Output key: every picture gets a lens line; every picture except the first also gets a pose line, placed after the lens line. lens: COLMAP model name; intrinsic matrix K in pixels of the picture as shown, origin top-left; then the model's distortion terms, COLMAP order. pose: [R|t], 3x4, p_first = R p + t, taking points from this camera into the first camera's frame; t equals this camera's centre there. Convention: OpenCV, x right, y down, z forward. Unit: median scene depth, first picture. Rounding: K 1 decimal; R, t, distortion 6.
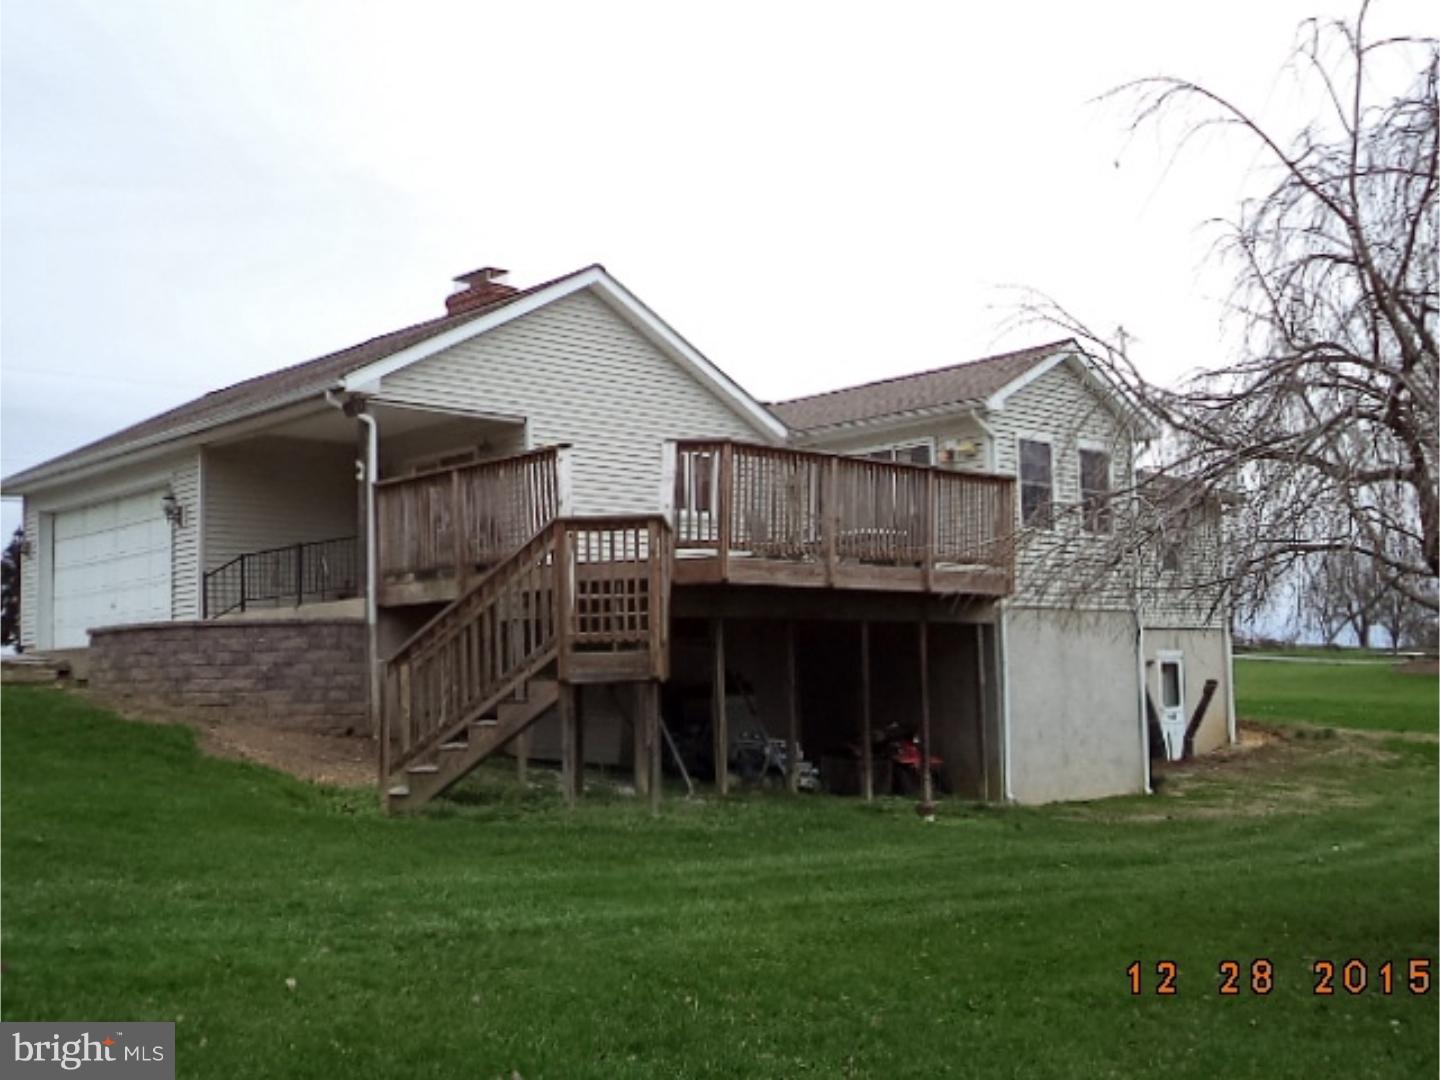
lens RADIAL K [[1816.0, 0, 720.0], [0, 1816.0, 540.0], [0, 0, 1]] dist [-0.061568, 0.043213]
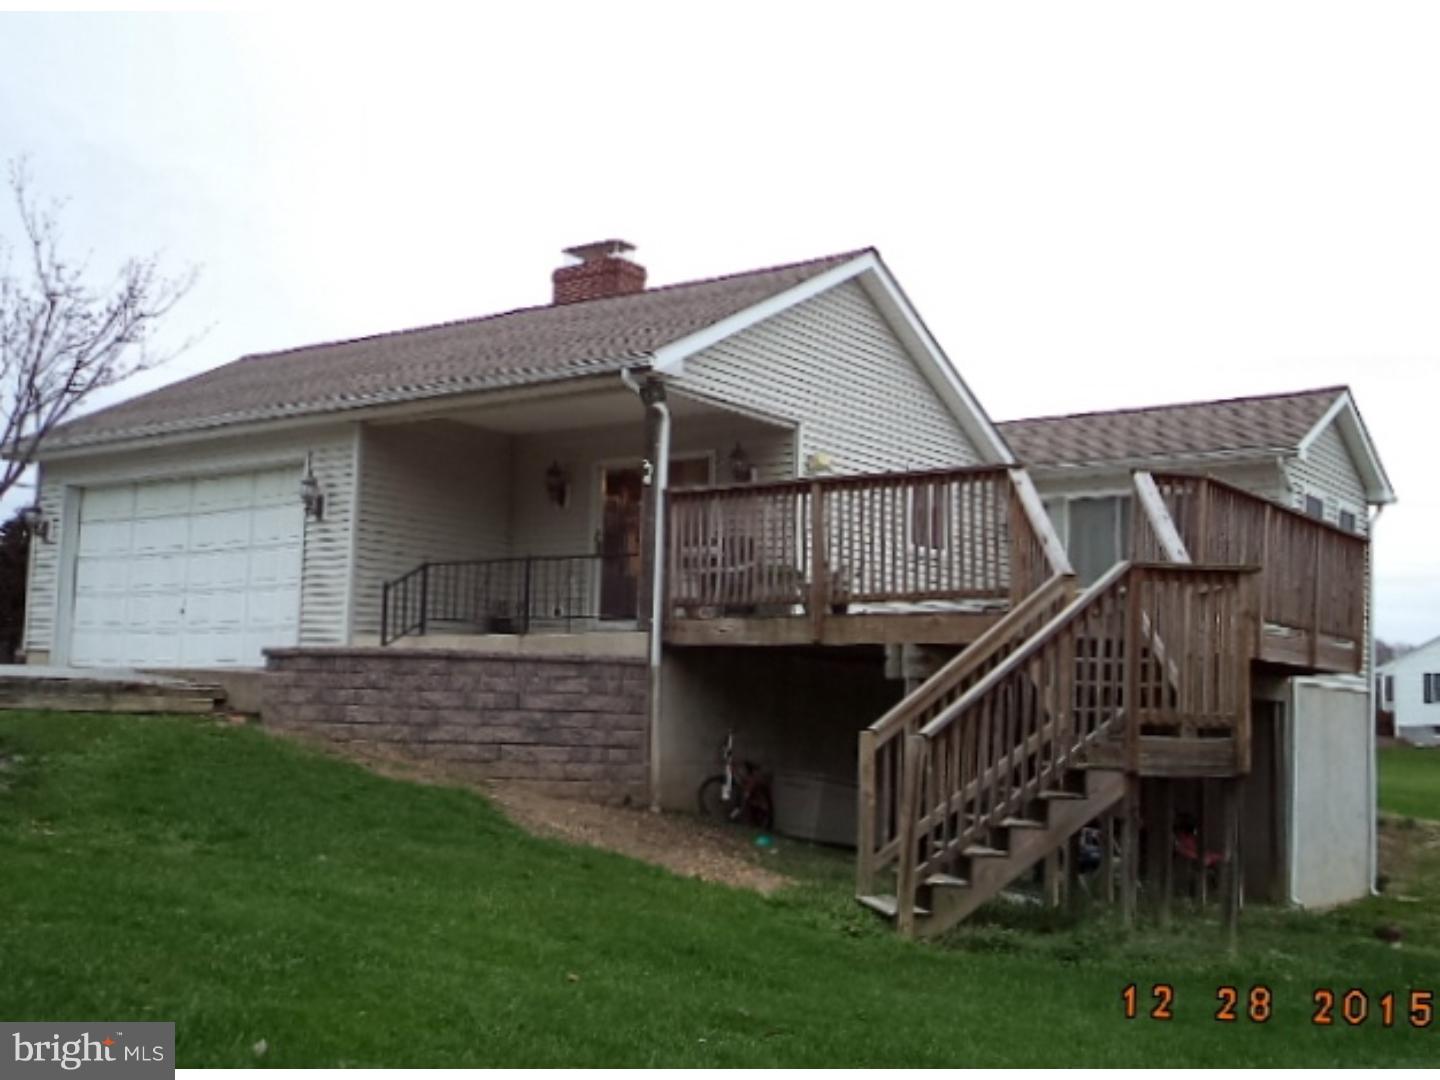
lens RADIAL K [[1816.0, 0, 720.0], [0, 1816.0, 540.0], [0, 0, 1]] dist [-0.061568, 0.043213]
pose [[0.980873, 0.073305, 0.180320, -0.308595], [-0.070952, 0.997290, -0.019478, 0.004713], [-0.181259, 0.006312, 0.983415, 0.209679]]
